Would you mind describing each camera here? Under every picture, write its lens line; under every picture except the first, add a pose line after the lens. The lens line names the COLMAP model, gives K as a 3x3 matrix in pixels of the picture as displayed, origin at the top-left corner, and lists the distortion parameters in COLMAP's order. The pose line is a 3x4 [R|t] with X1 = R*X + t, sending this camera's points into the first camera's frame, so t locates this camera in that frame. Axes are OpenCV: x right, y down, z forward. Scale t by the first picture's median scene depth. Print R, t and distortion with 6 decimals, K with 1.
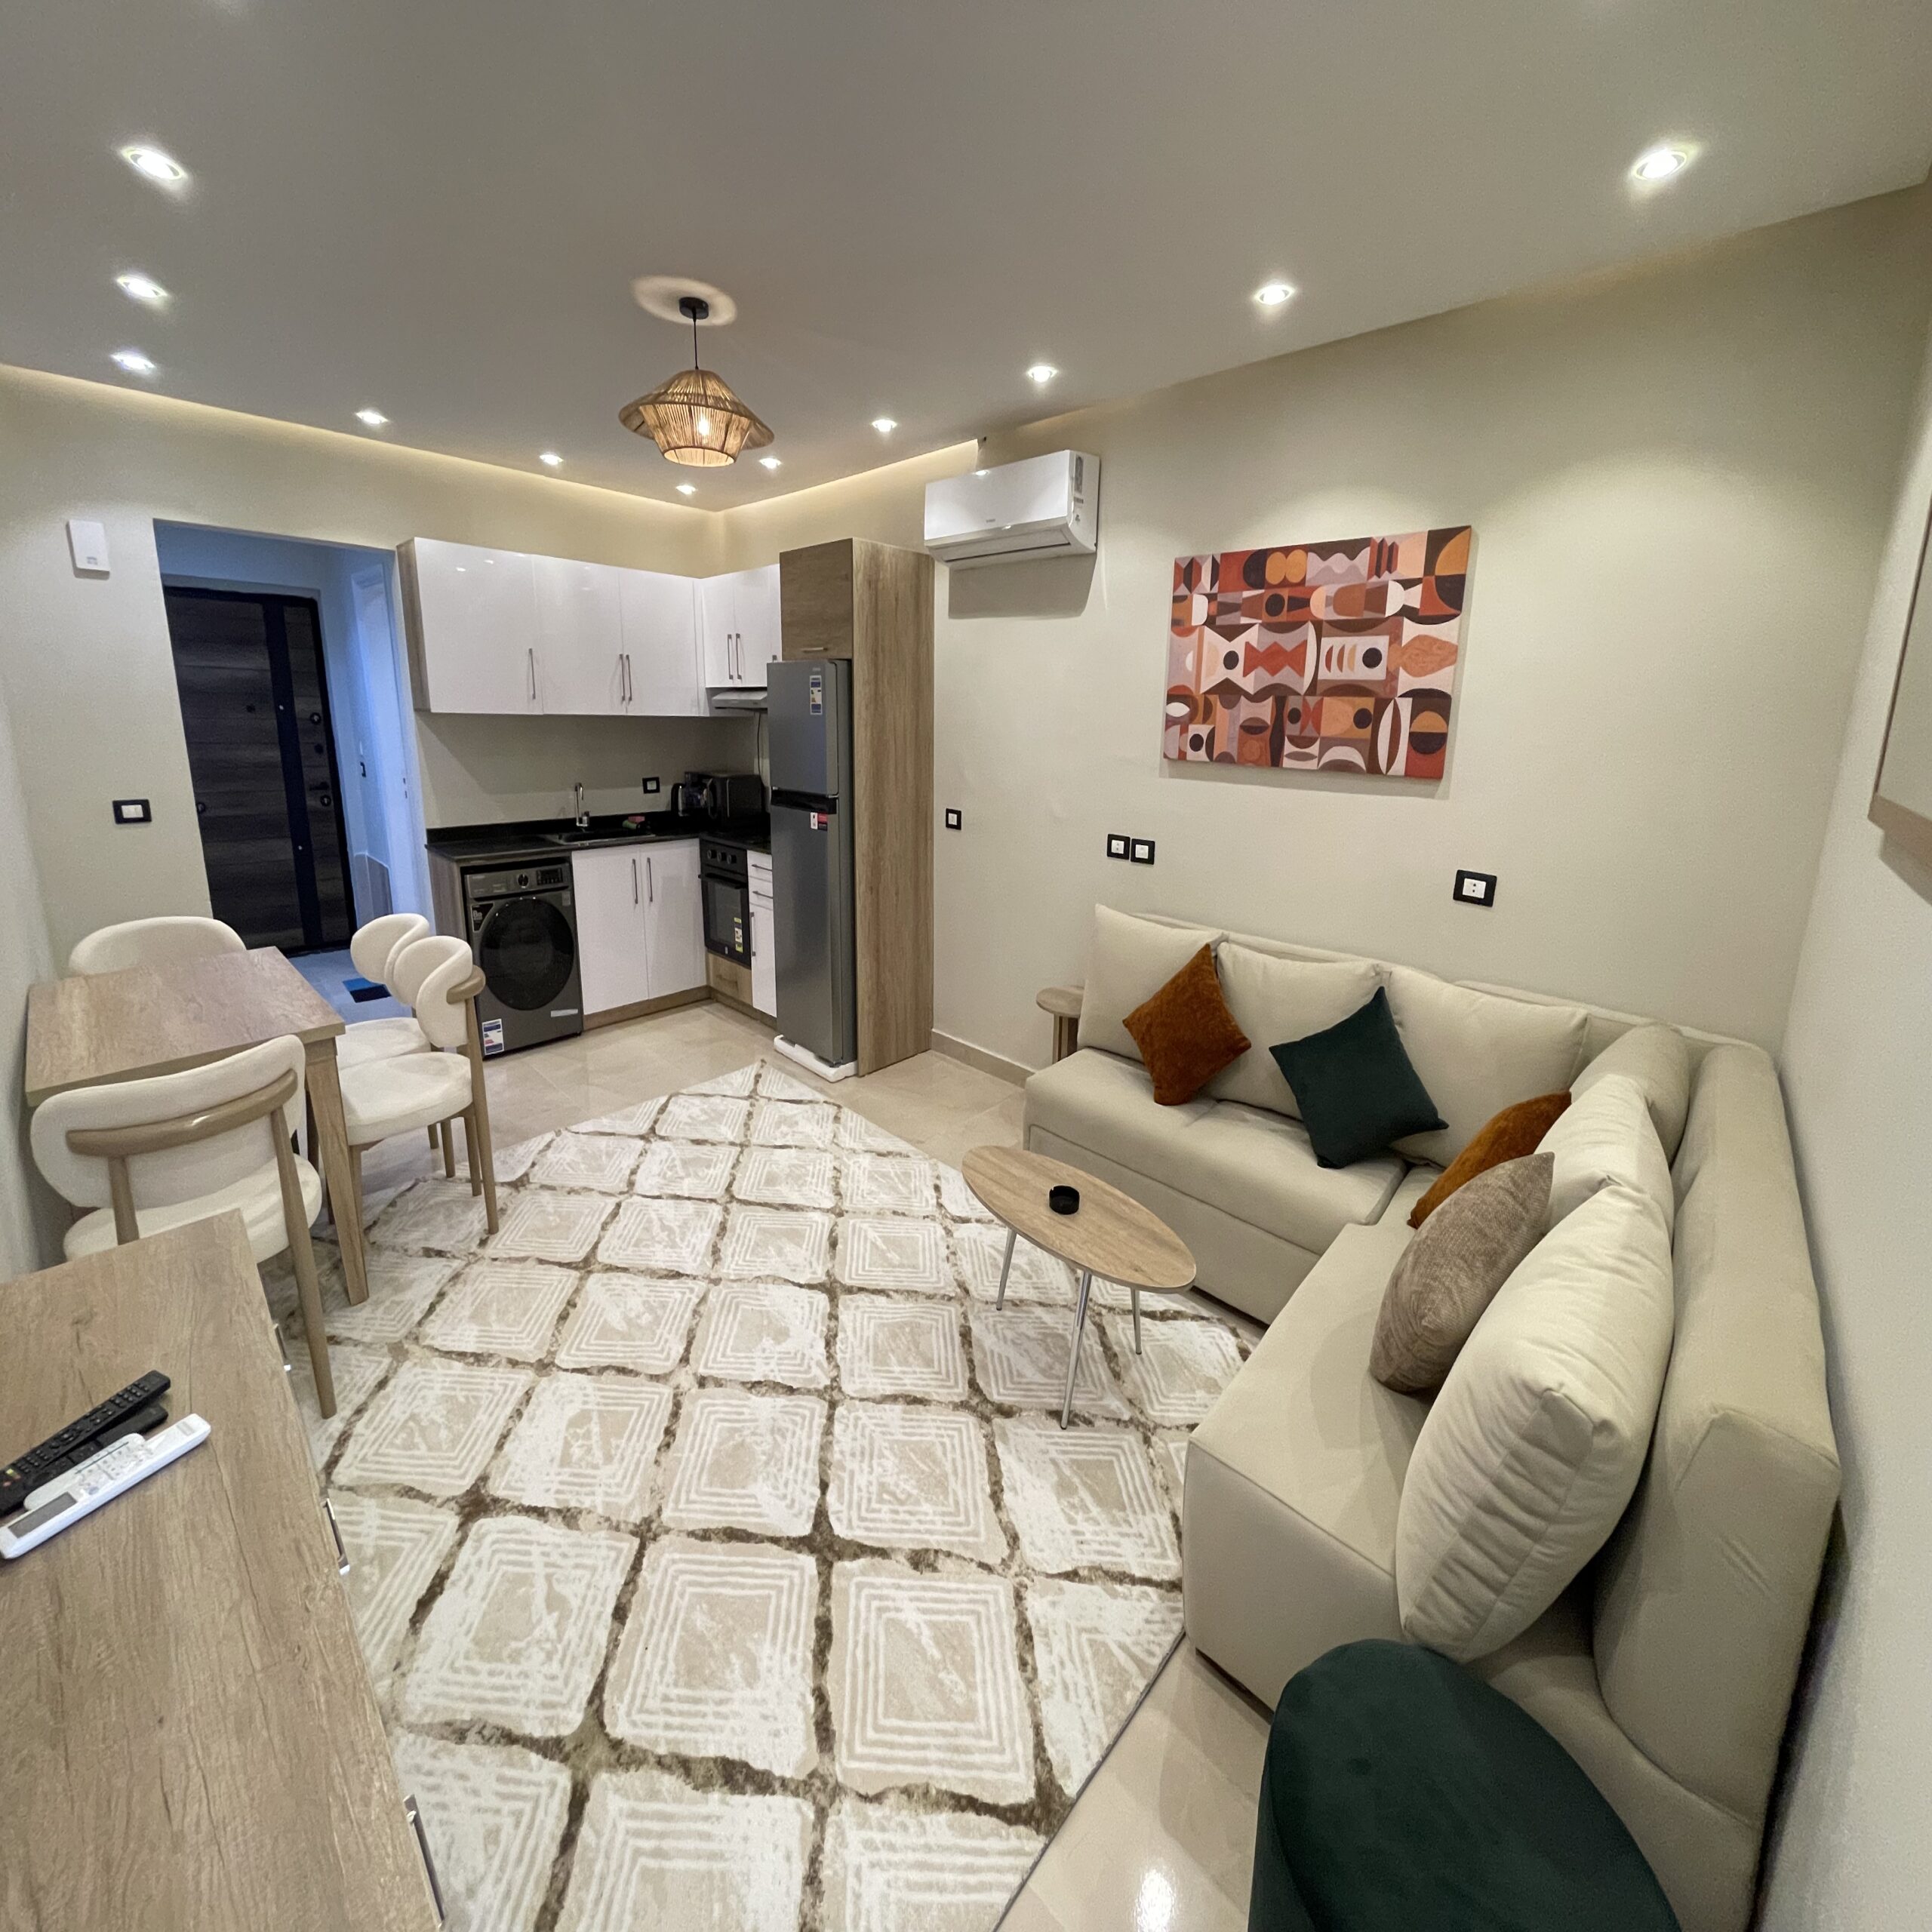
lens RADIAL K [[785.8, 0, 959.8], [0, 785.8, 886.5], [0, 0, 1]] dist [-0.003824, -0.000127]
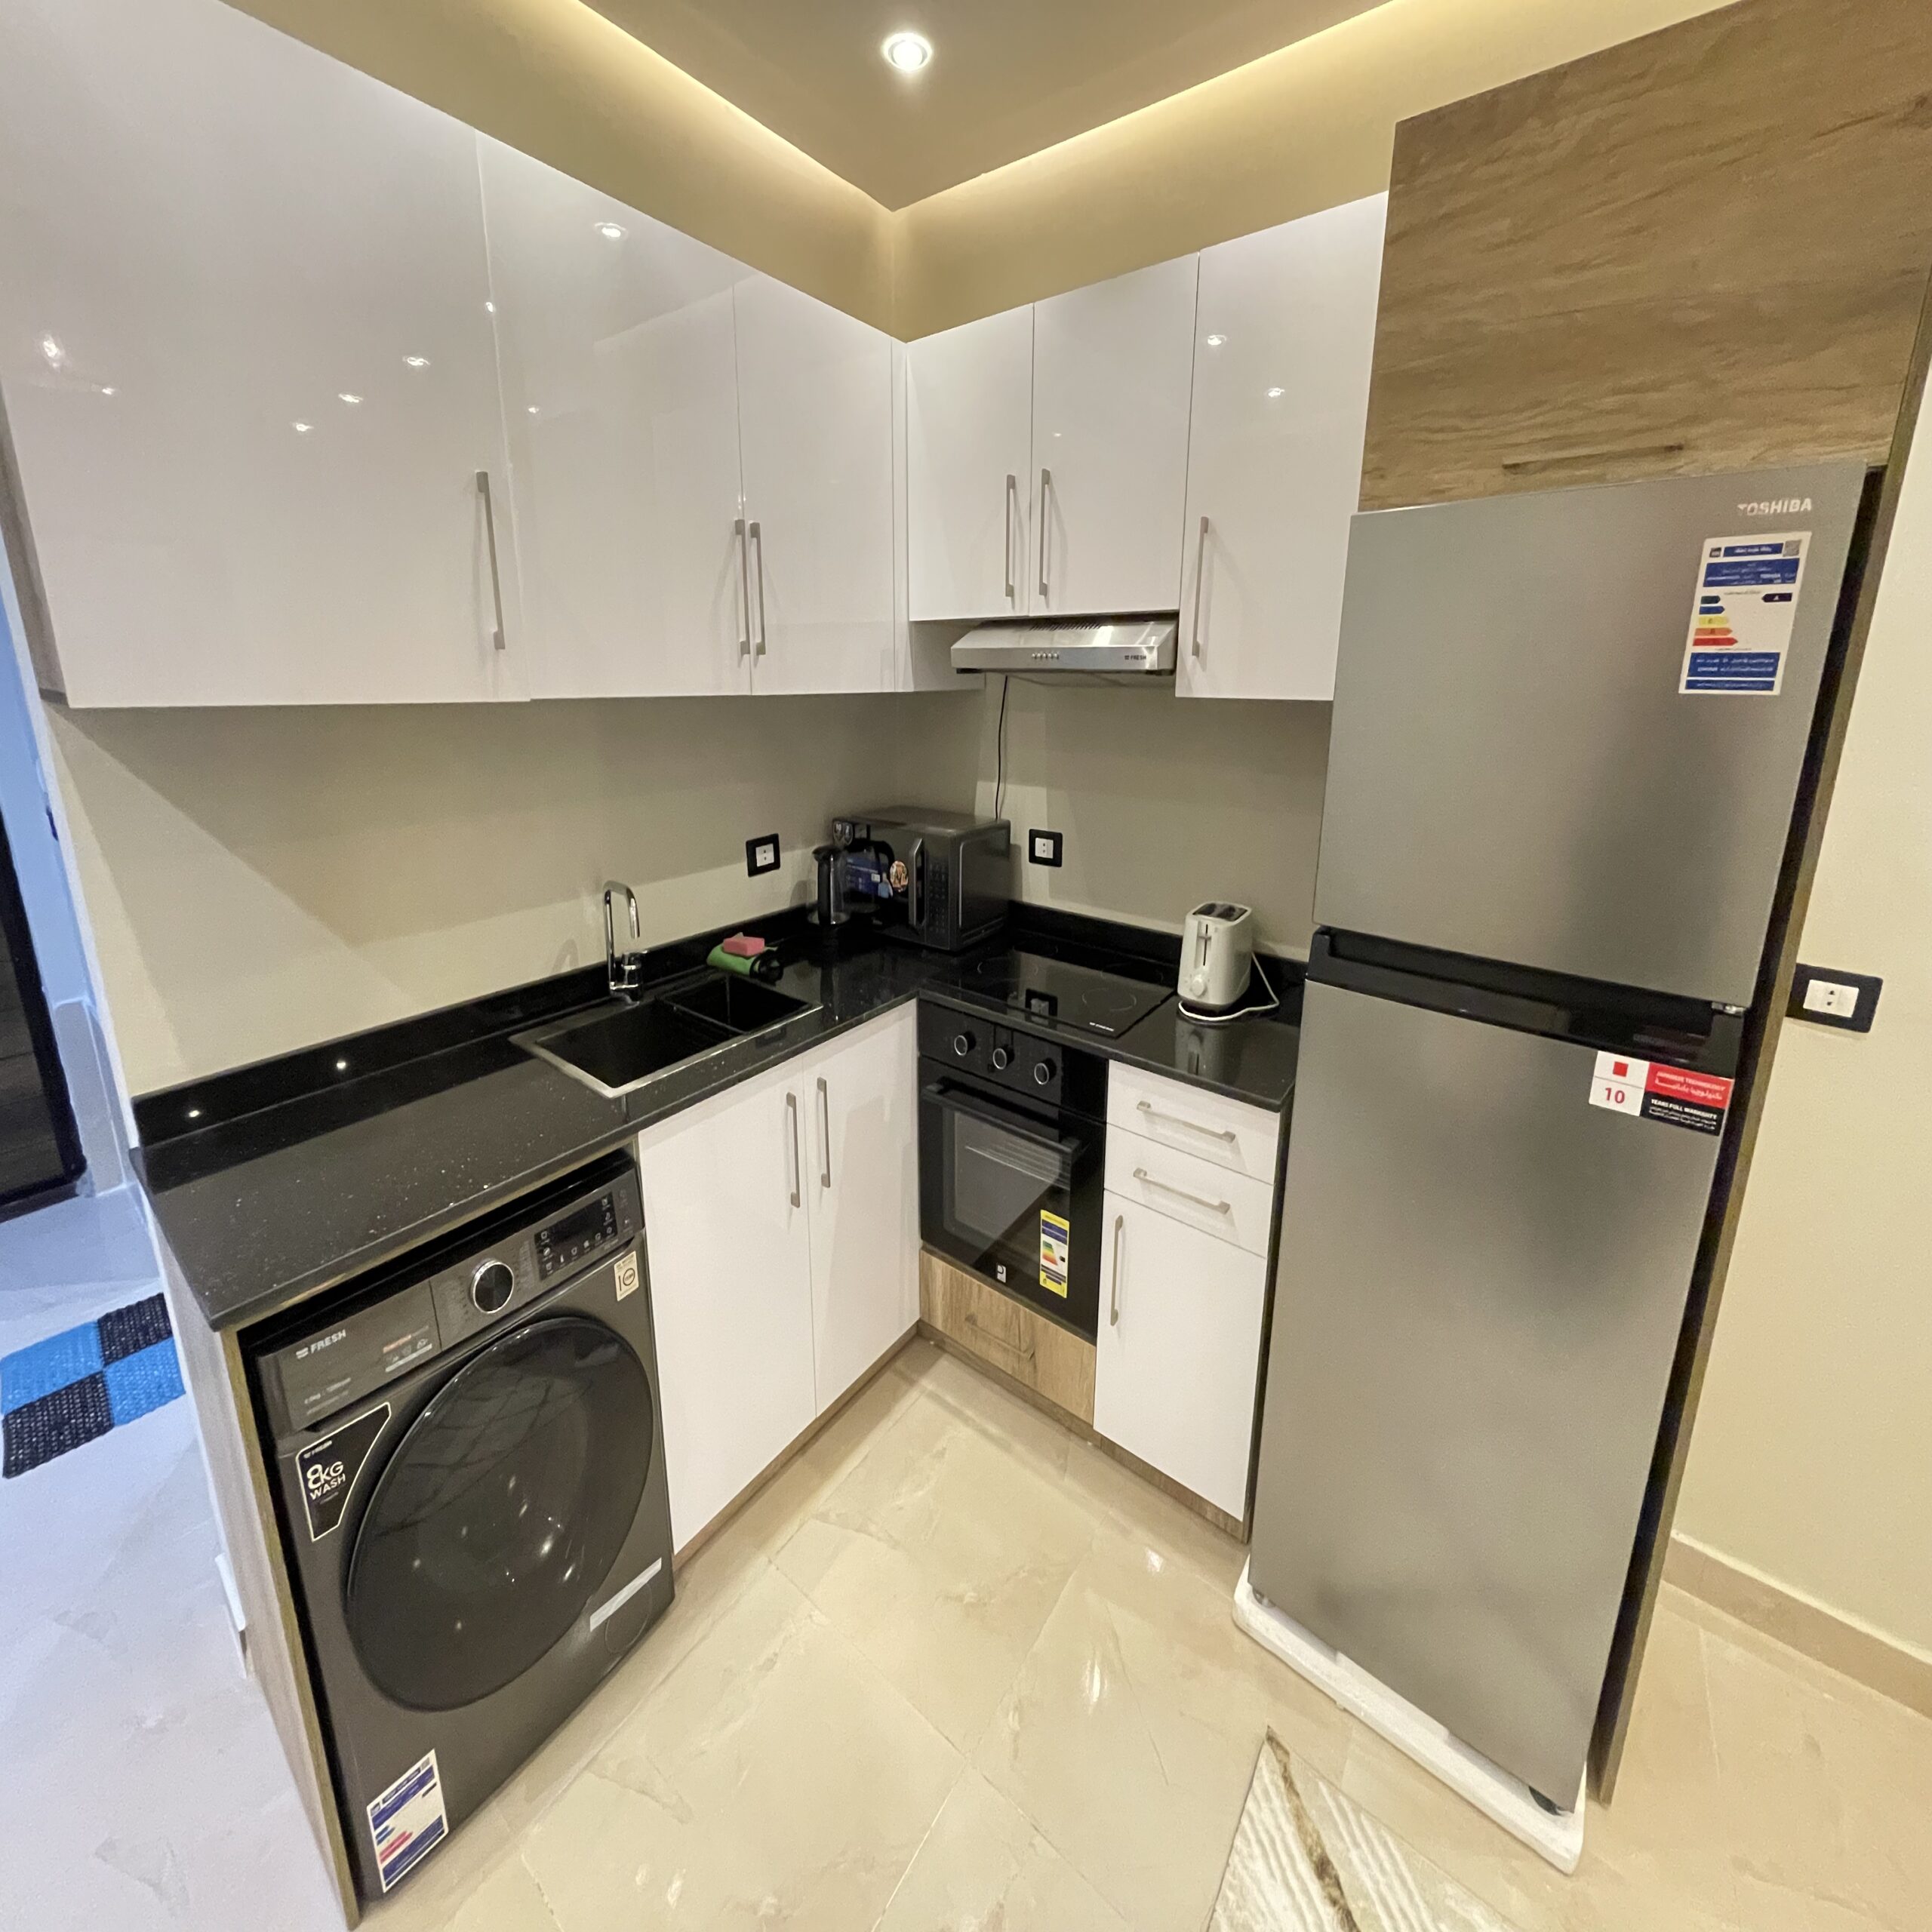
lens RADIAL K [[806.4, 0, 967.6], [0, 806.4, 861.7], [0, 0, 1]] dist [-0.003022, 0.000083]
pose [[0.995007, -0.034009, 0.093830, -0.358491], [0.032526, 0.999321, 0.017287, -0.143010], [-0.094354, -0.014149, 0.995438, 0.612067]]
